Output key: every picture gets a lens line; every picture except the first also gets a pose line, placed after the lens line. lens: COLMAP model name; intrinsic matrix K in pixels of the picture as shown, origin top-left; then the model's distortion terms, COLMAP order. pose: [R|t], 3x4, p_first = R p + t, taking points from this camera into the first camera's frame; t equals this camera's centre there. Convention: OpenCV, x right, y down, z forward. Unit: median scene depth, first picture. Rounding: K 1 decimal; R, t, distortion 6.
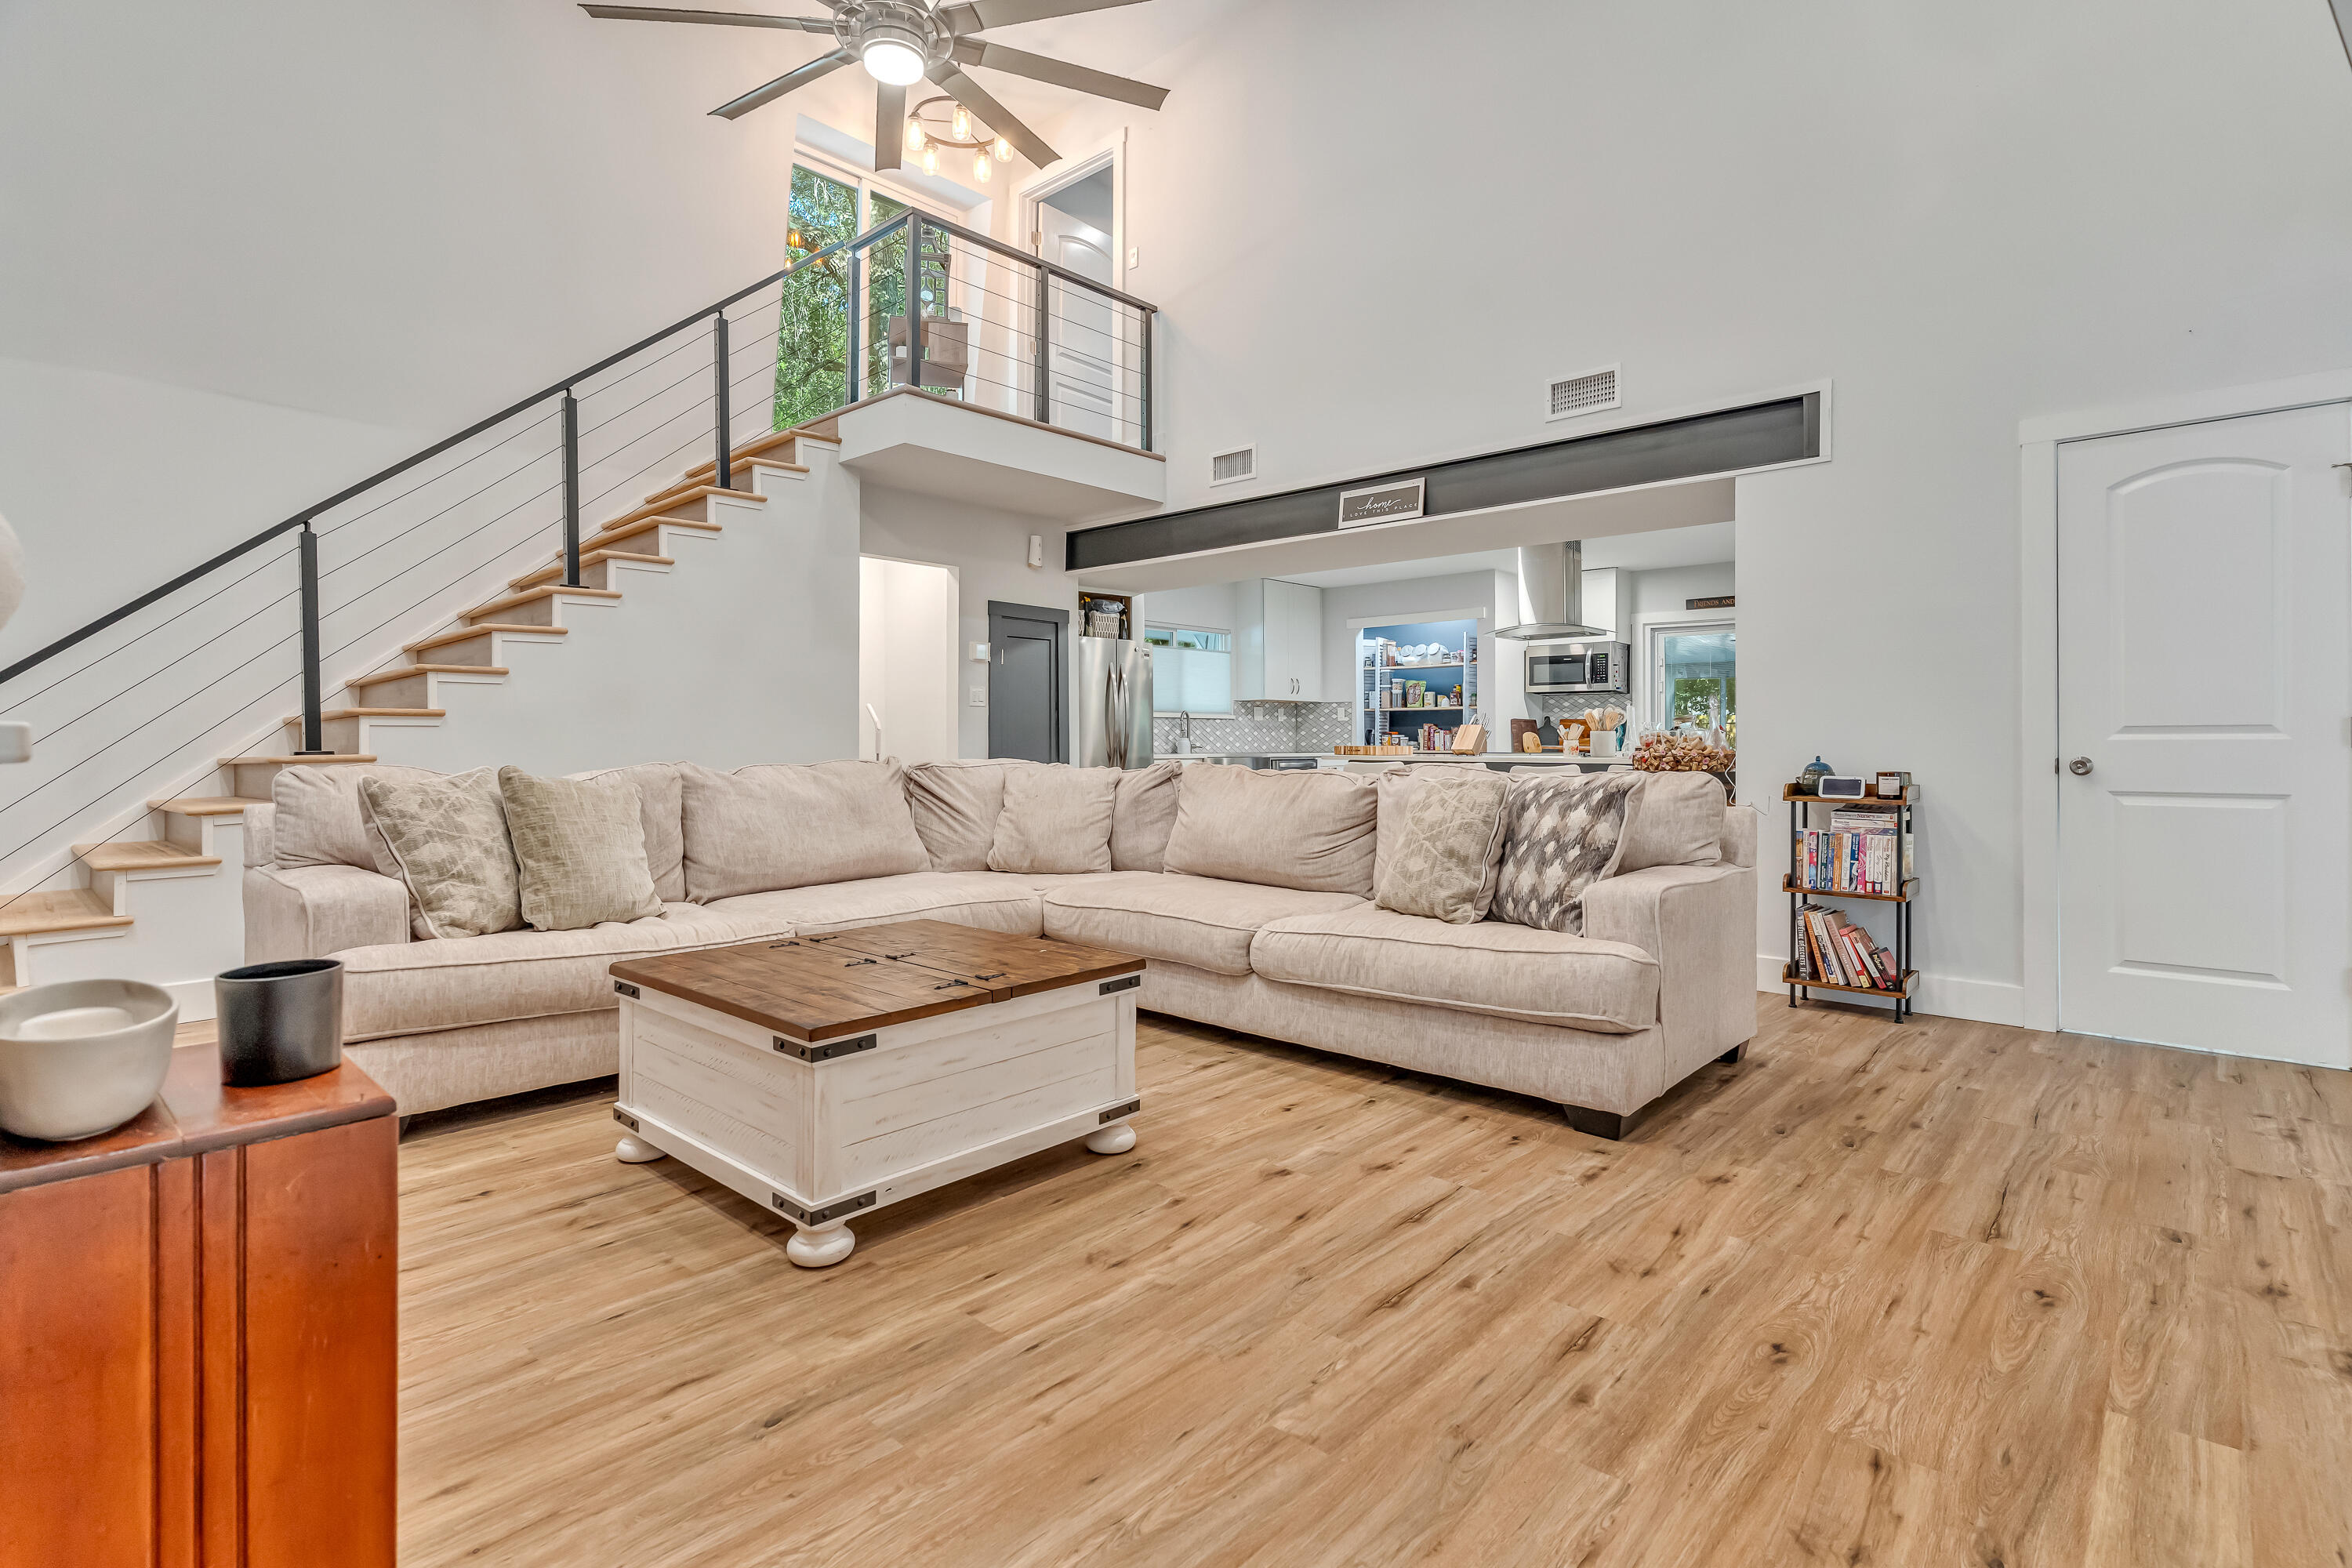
lens RADIAL K [[1126.9, 0, 1177.5], [0, 1126.9, 751.4], [0, 0, 1]] dist [0.004704, -0.000683]
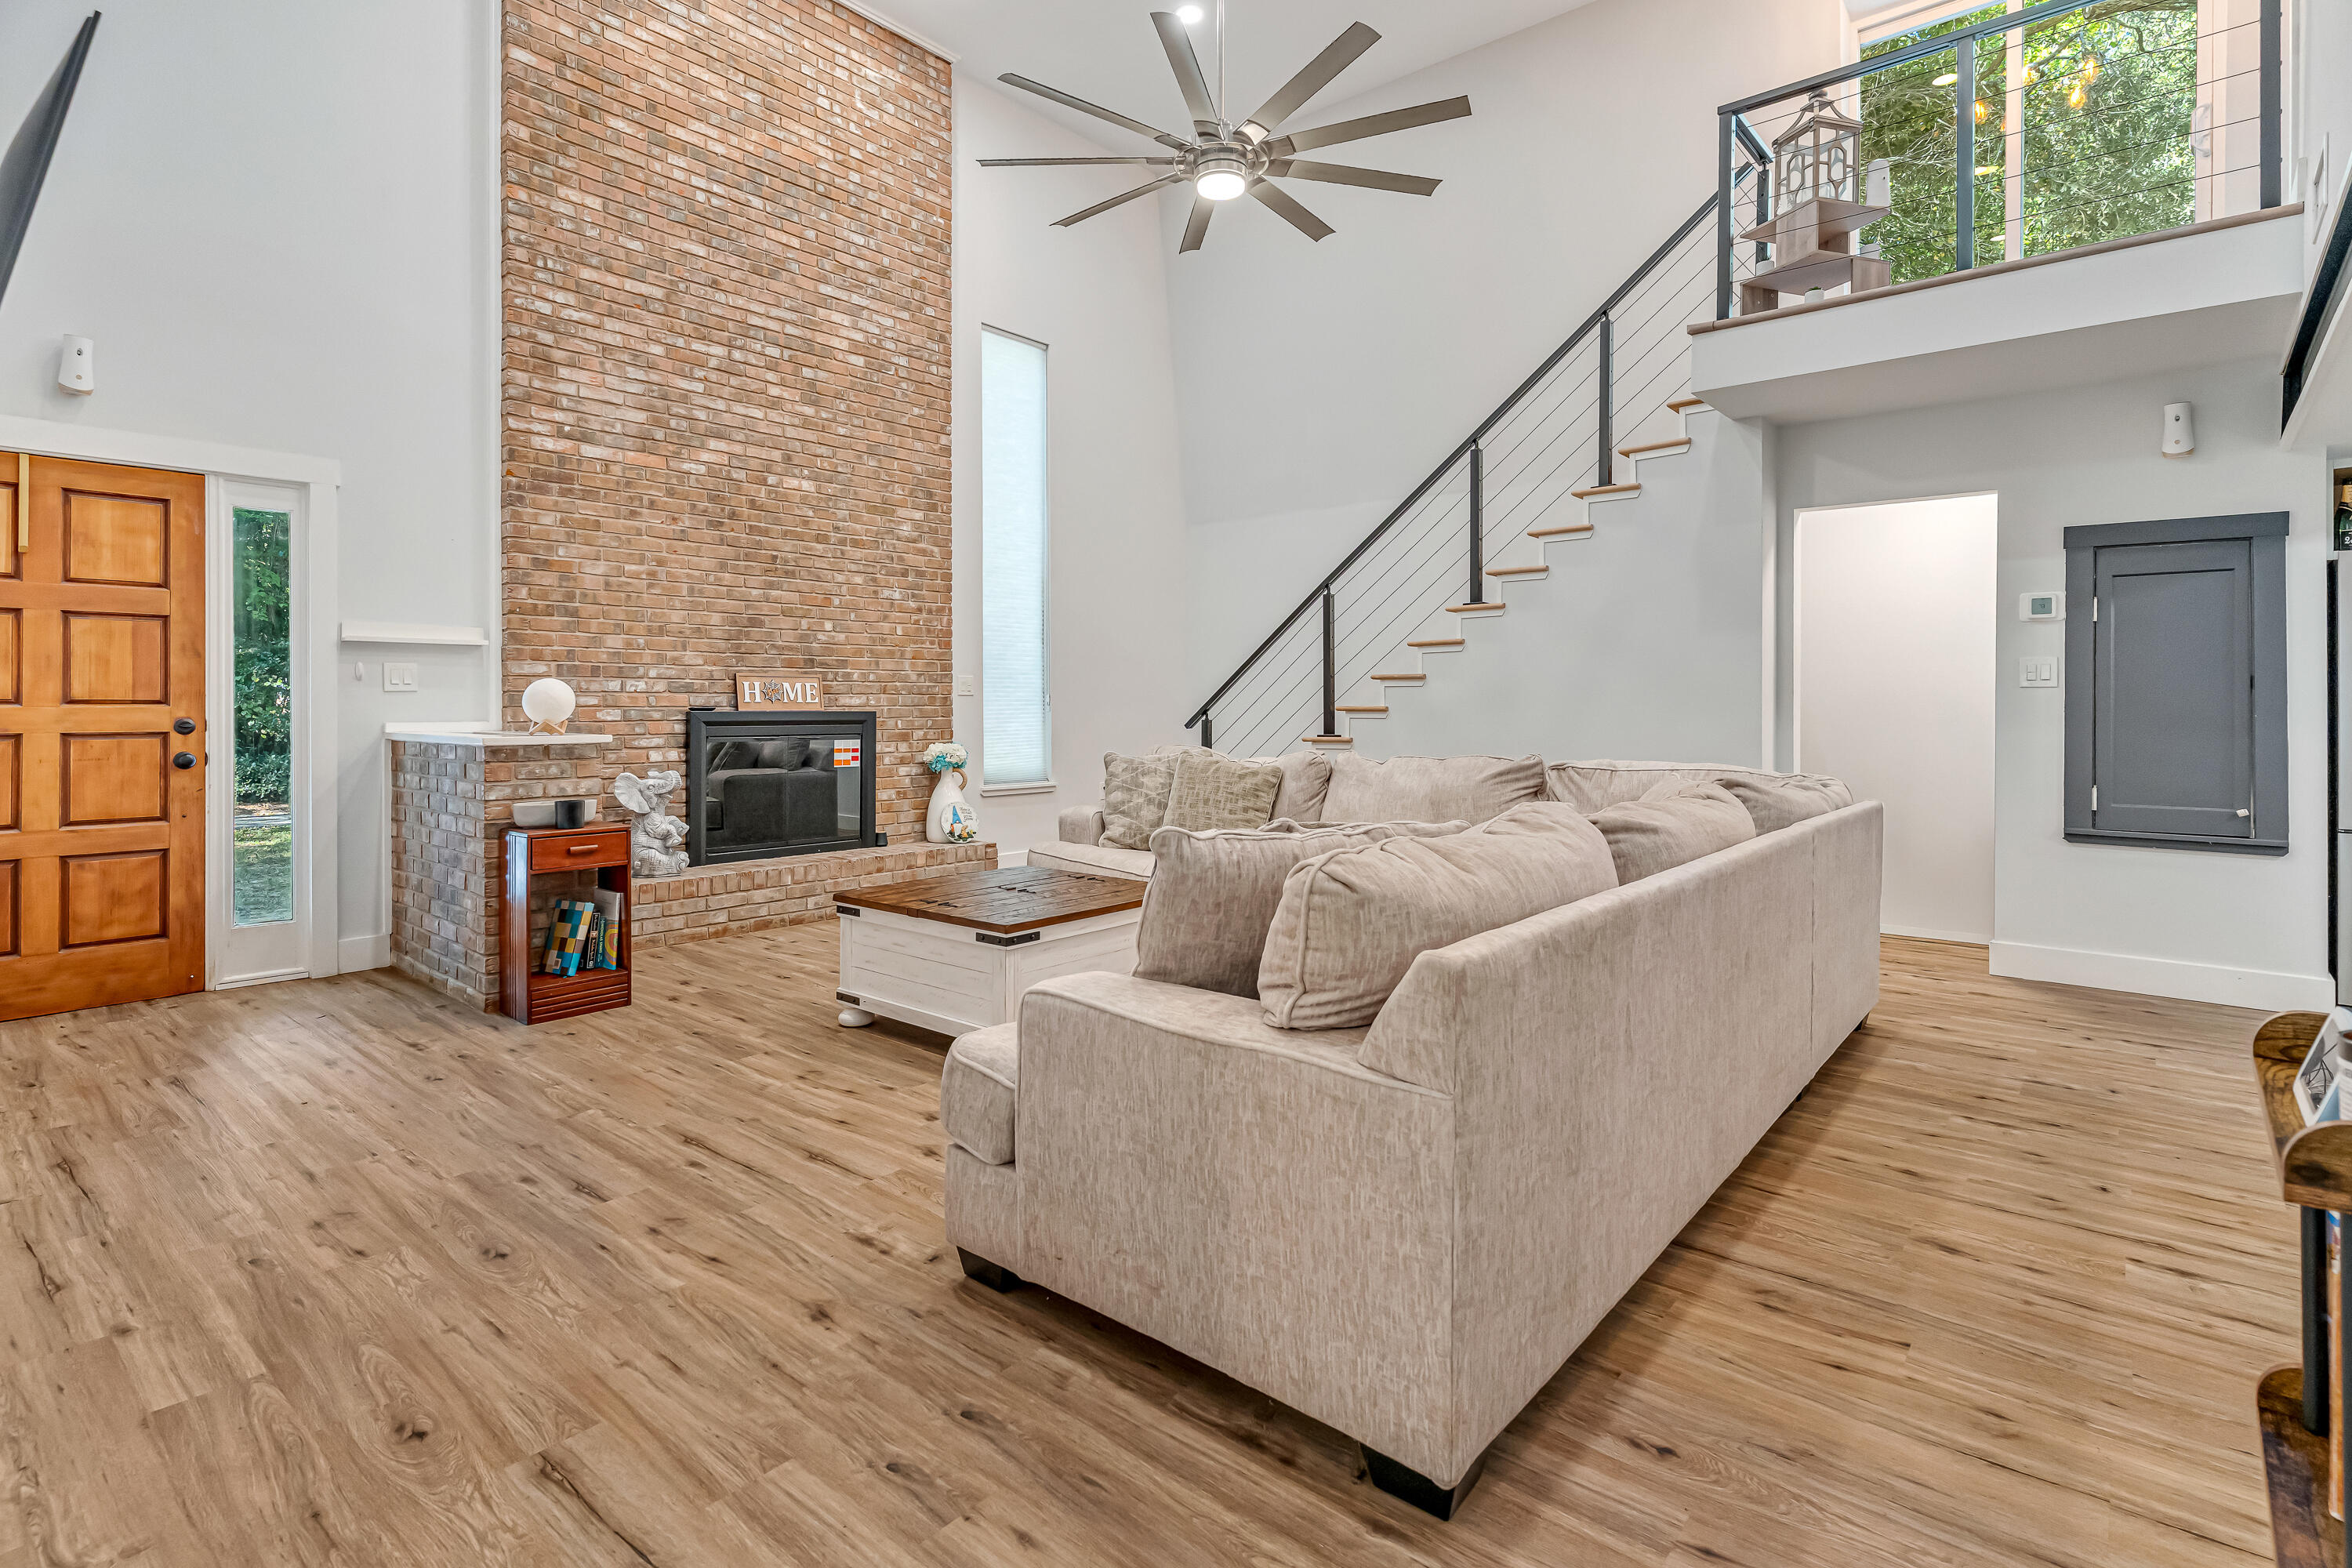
lens RADIAL K [[1141.3, 0, 1176.0], [0, 1141.3, 703.1], [0, 0, 1]] dist [0.001637, 0.000949]
pose [[0.035390, -0.001938, -0.999372, 1.283190], [-0.010898, 0.999938, -0.002325, -0.060275], [0.999314, 0.010974, 0.035366, 1.194735]]
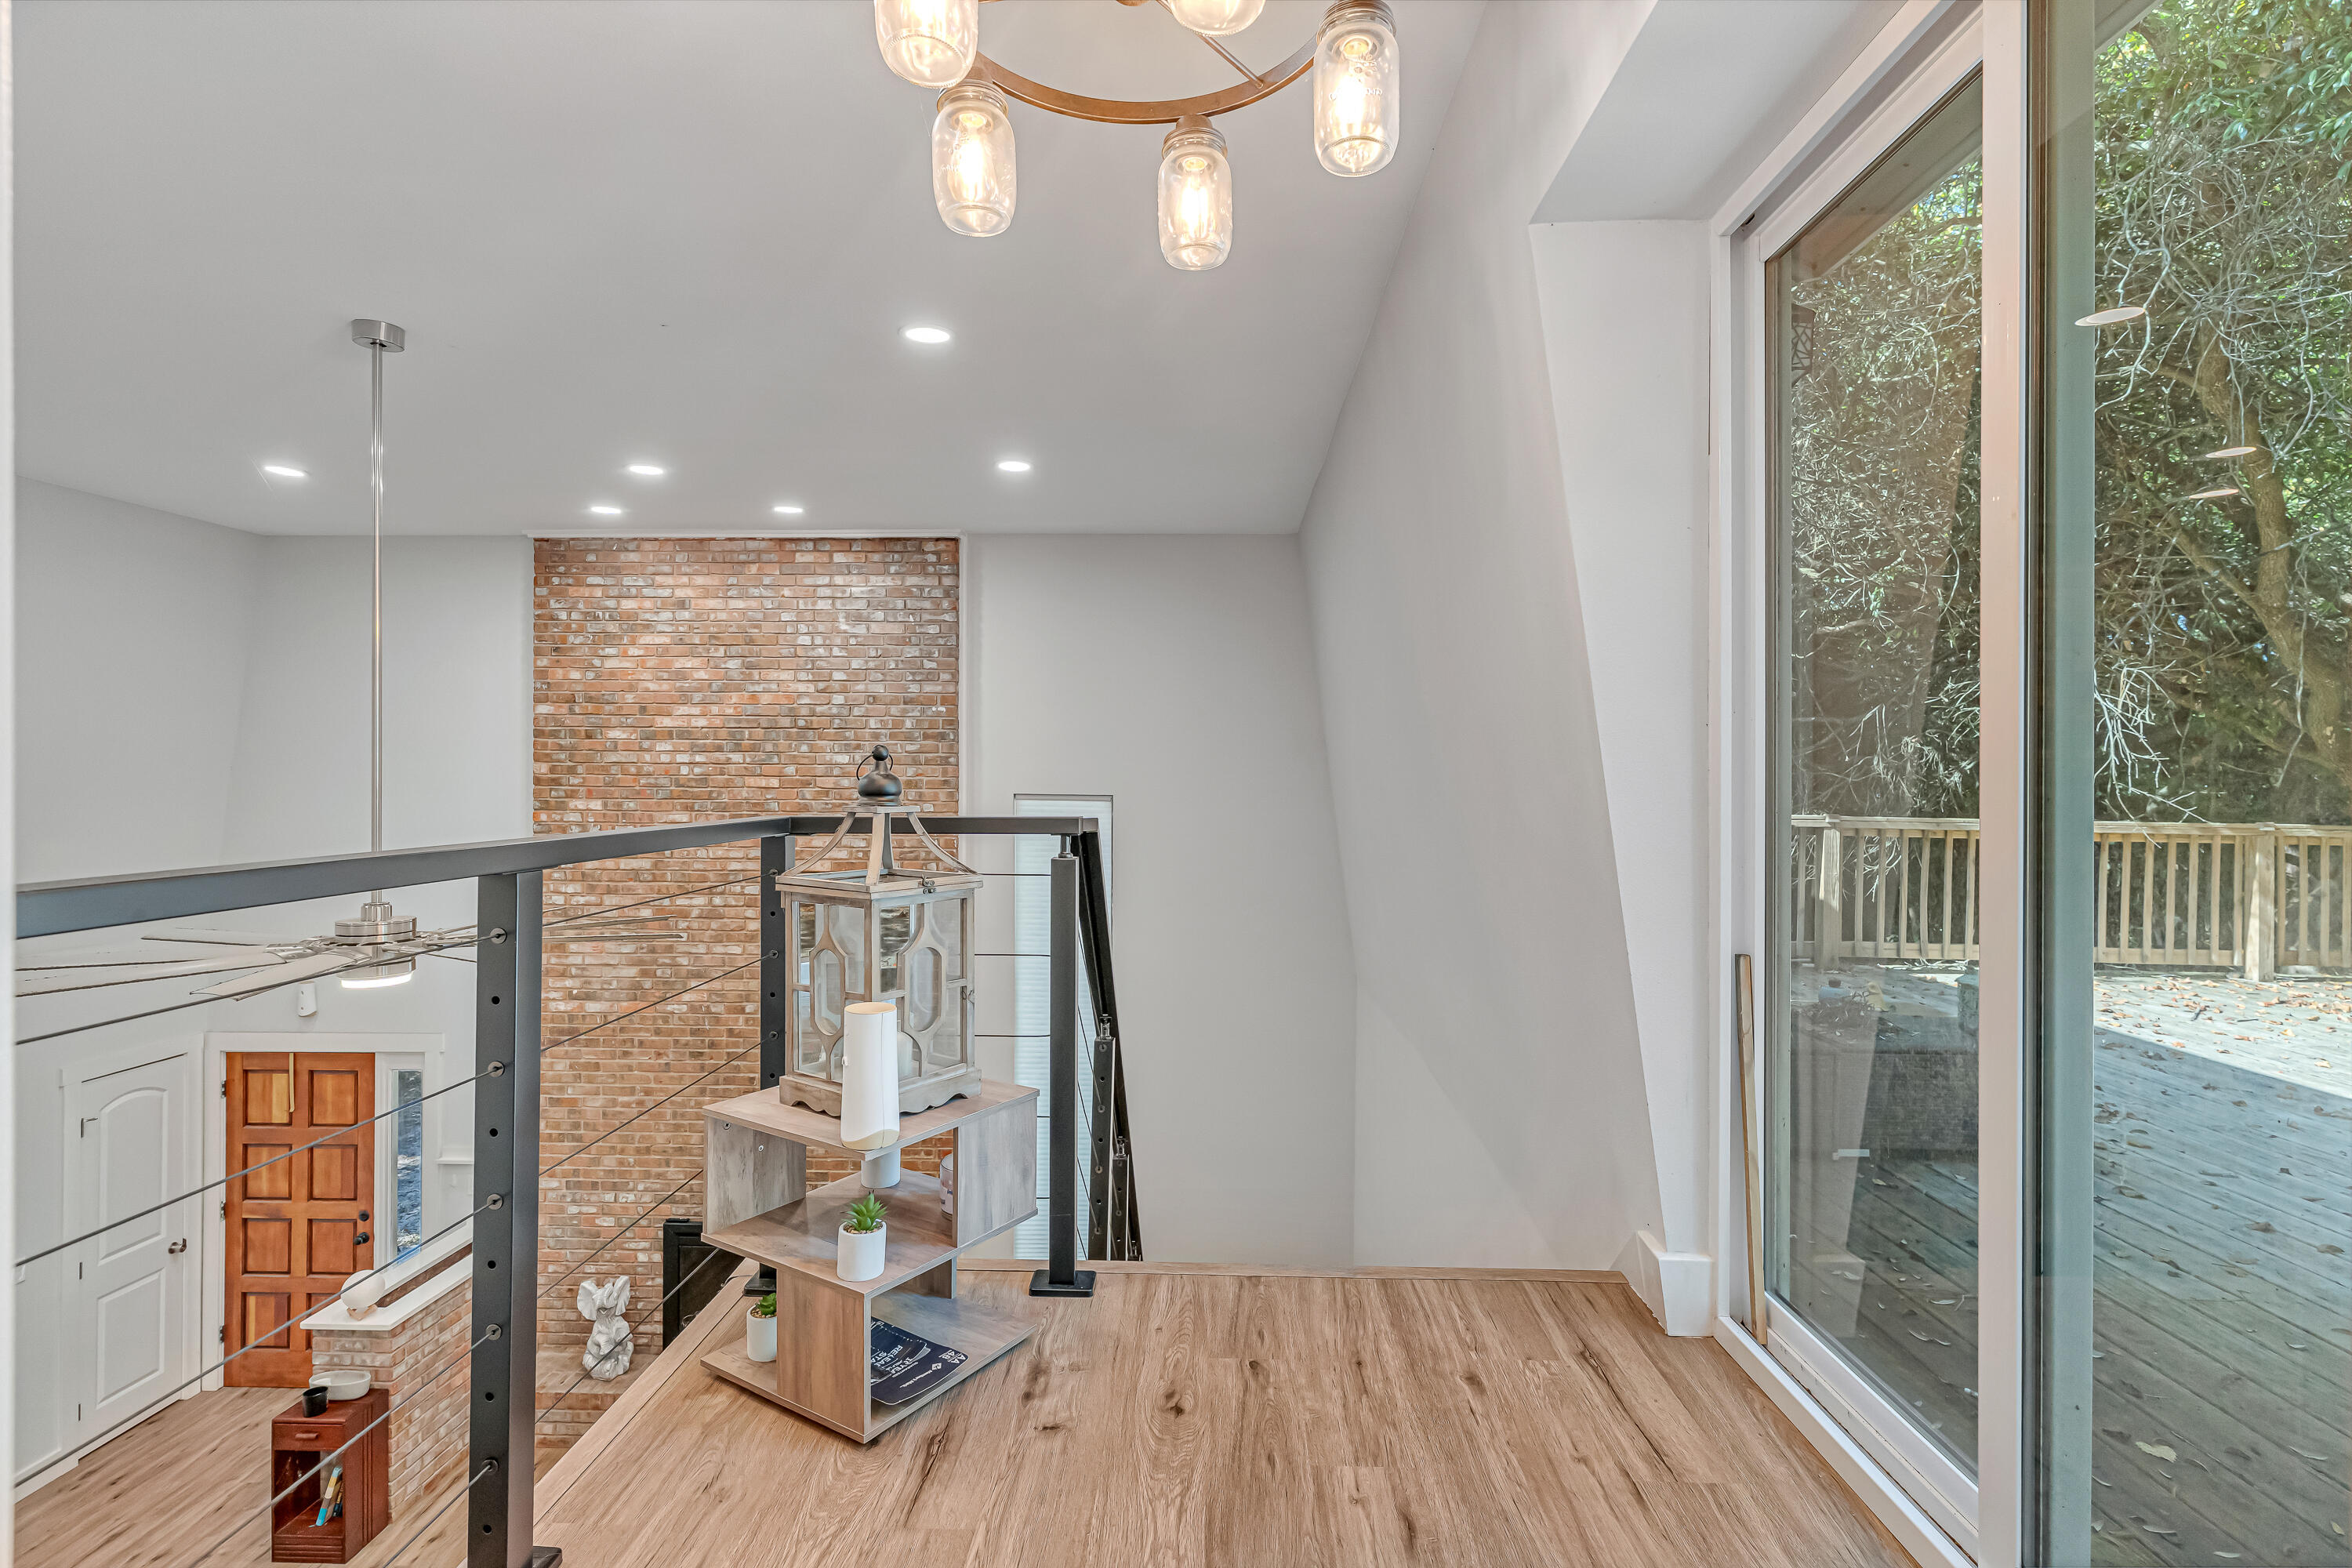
lens RADIAL K [[1120.1, 0, 1180.0], [0, 1120.1, 772.4], [0, 0, 1]] dist [0.003979, 0.000153]
pose [[-0.753420, -0.004910, -0.657521, -0.164720], [-0.011163, 0.999924, 0.005325, -1.066868], [0.657444, 0.011352, -0.753417, 2.960351]]
